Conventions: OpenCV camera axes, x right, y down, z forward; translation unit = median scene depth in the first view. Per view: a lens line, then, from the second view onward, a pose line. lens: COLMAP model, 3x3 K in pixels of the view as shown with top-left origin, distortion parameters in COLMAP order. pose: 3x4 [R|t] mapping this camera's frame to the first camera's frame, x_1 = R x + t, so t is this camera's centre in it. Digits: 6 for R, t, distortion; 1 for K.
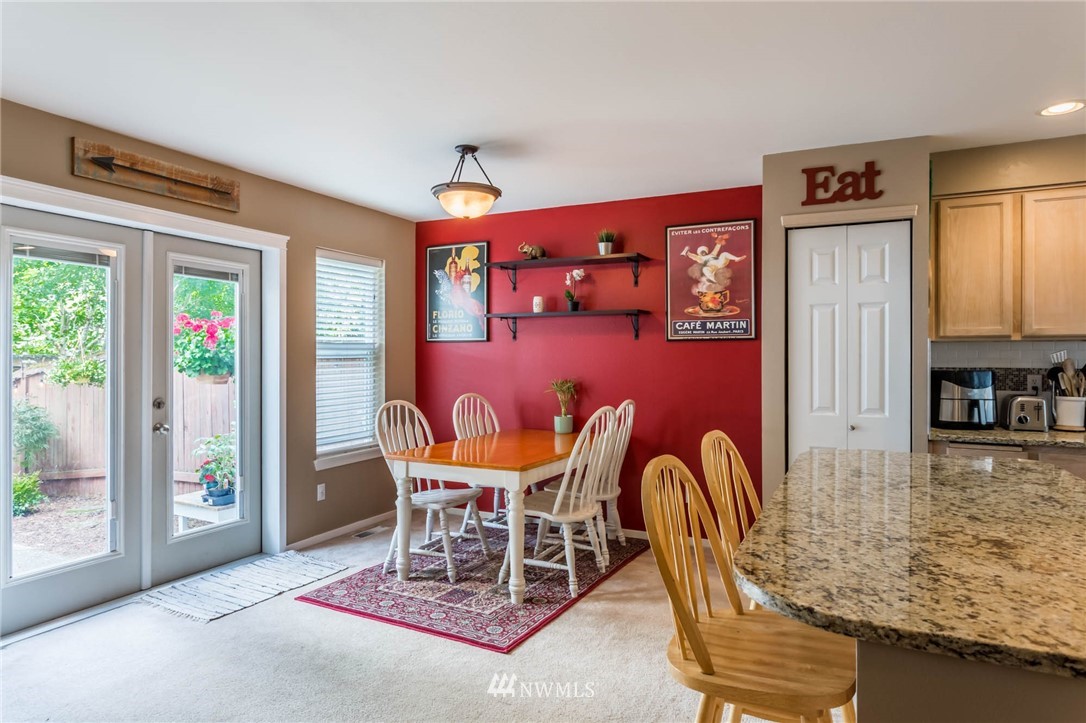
lens RADIAL K [[640.6, 0, 545.2], [0, 640.6, 356.4], [0, 0, 1]] dist [-0.027043, 0.013353]
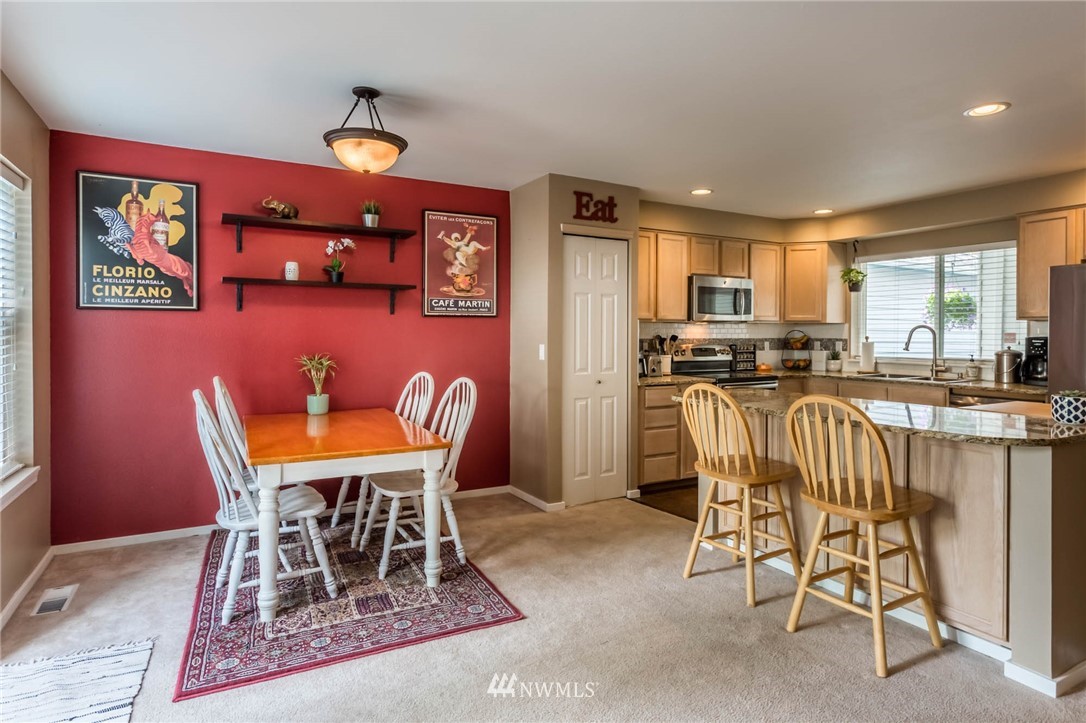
lens RADIAL K [[587.6, 0, 551.9], [0, 587.6, 339.6], [0, 0, 1]] dist [-0.014508, 0.002958]
pose [[0.568755, -0.009185, 0.822456, -0.628212], [-0.004753, 0.999884, 0.014453, -0.000330], [-0.822493, -0.012129, 0.568645, 0.330369]]
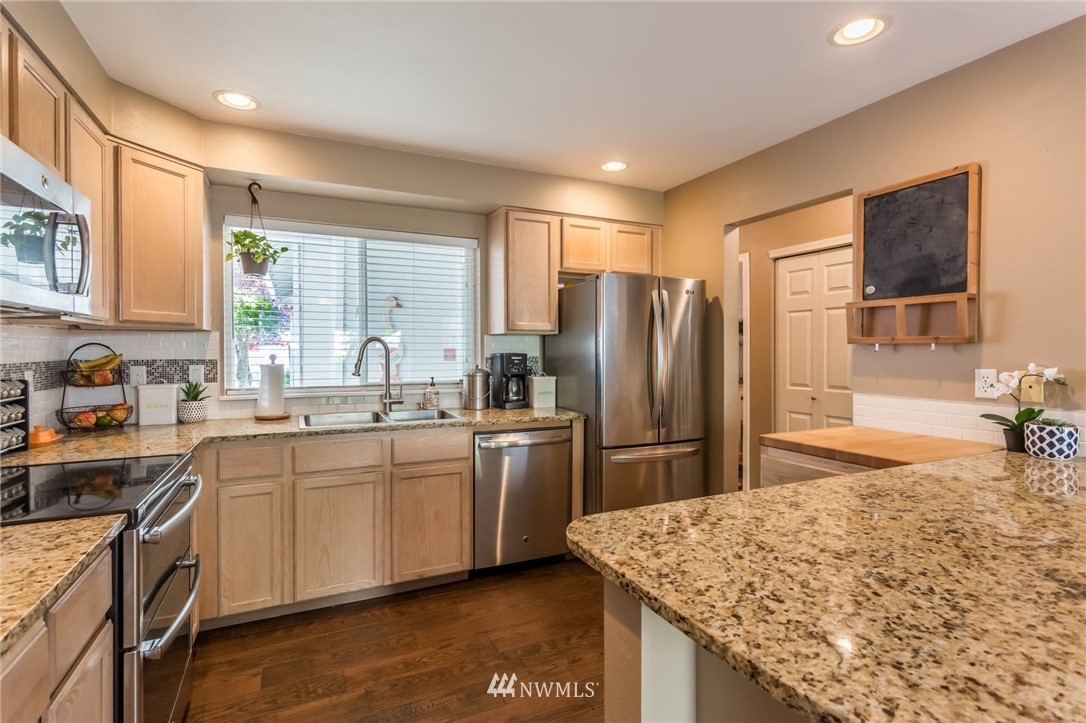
lens RADIAL K [[520.8, 0, 548.2], [0, 520.8, 355.2], [0, 0, 1]] dist [-0.000793, 0.002973]
pose [[-0.773127, -0.005783, 0.634225, 0.313407], [-0.002075, 0.999976, 0.006588, 0.004372], [-0.634248, 0.003777, -0.773120, 0.891187]]
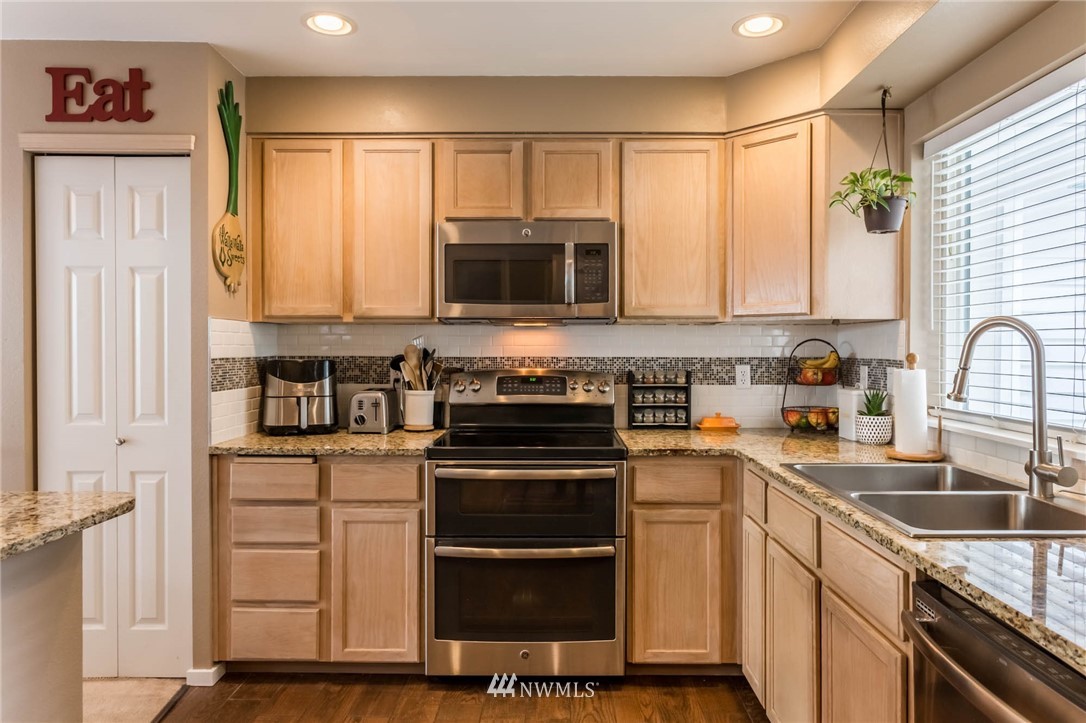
lens RADIAL K [[690.5, 0, 559.2], [0, 690.5, 352.4], [0, 0, 1]] dist [-0.004700, 0.006109]
pose [[0.897334, -0.002023, 0.441348, 0.562212], [-0.002543, 0.999949, 0.009754, 0.003394], [-0.441346, -0.009875, 0.897283, 0.086740]]
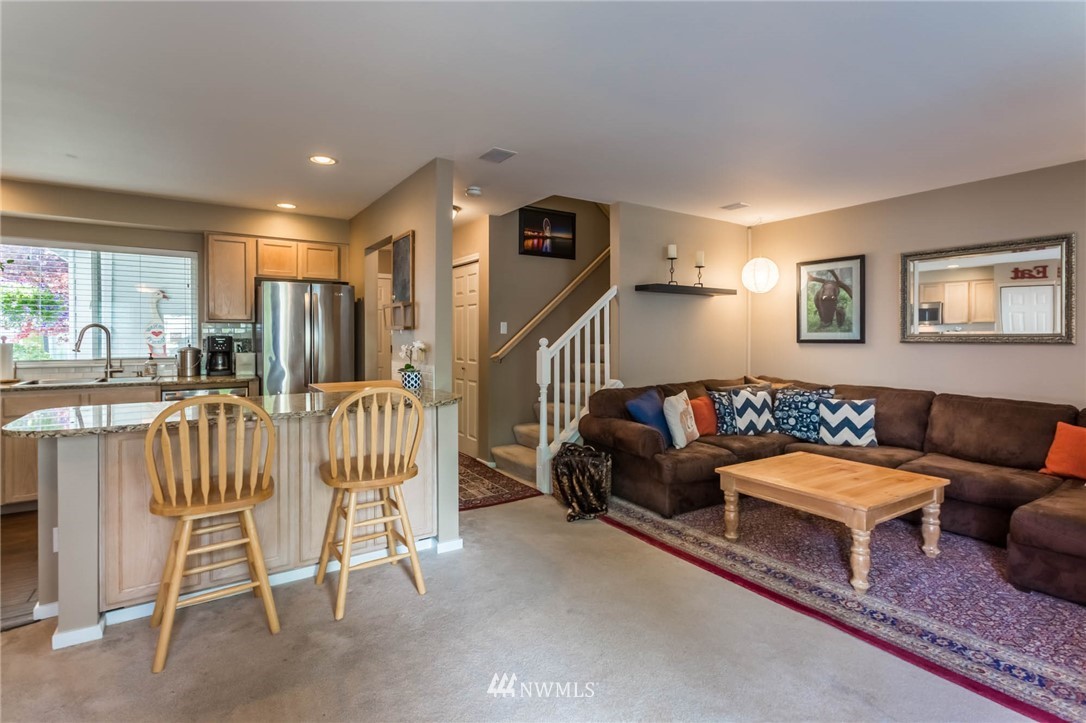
lens RADIAL K [[520.8, 0, 544.6], [0, 520.8, 340.1], [0, 0, 1]] dist [-0.000793, 0.002973]
pose [[-0.857251, -0.005479, 0.514869, -0.433830], [-0.002680, 0.999977, 0.006179, 0.007871], [-0.514891, 0.003917, -0.857247, 0.903029]]
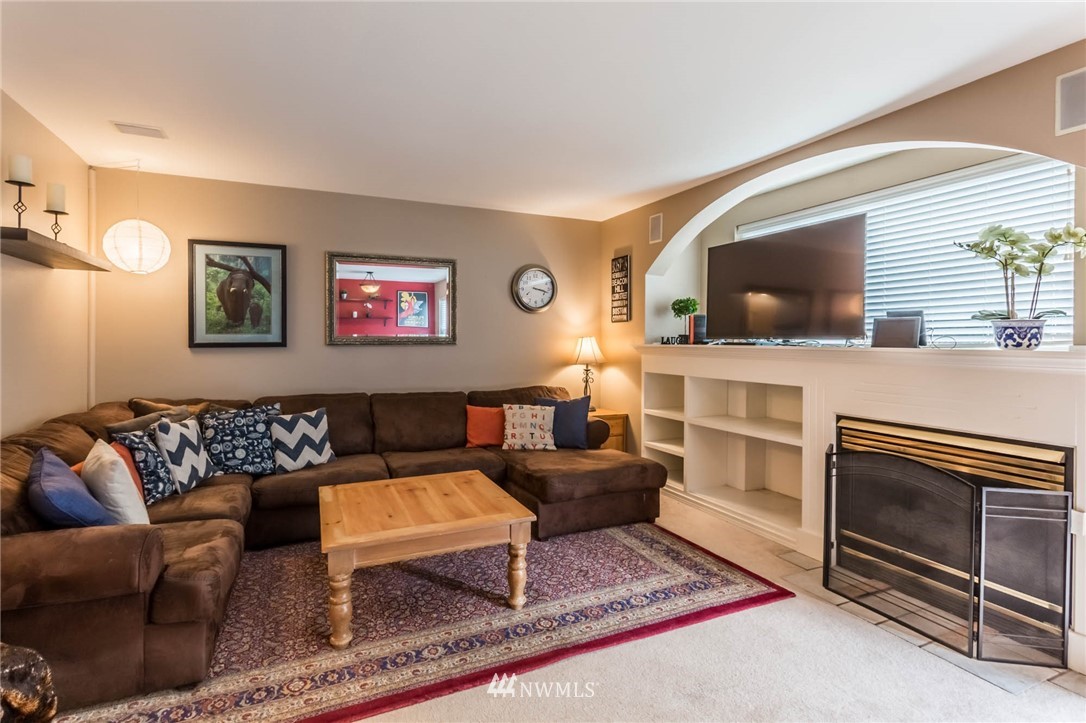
lens RADIAL K [[520.8, 0, 543.6], [0, 520.8, 334.6], [0, 0, 1]] dist [-0.000793, 0.002973]
pose [[-0.639952, -0.007363, -0.768379, 0.055216], [0.001287, 0.999942, -0.010653, 0.008304], [0.768413, -0.007807, -0.639906, 0.534263]]
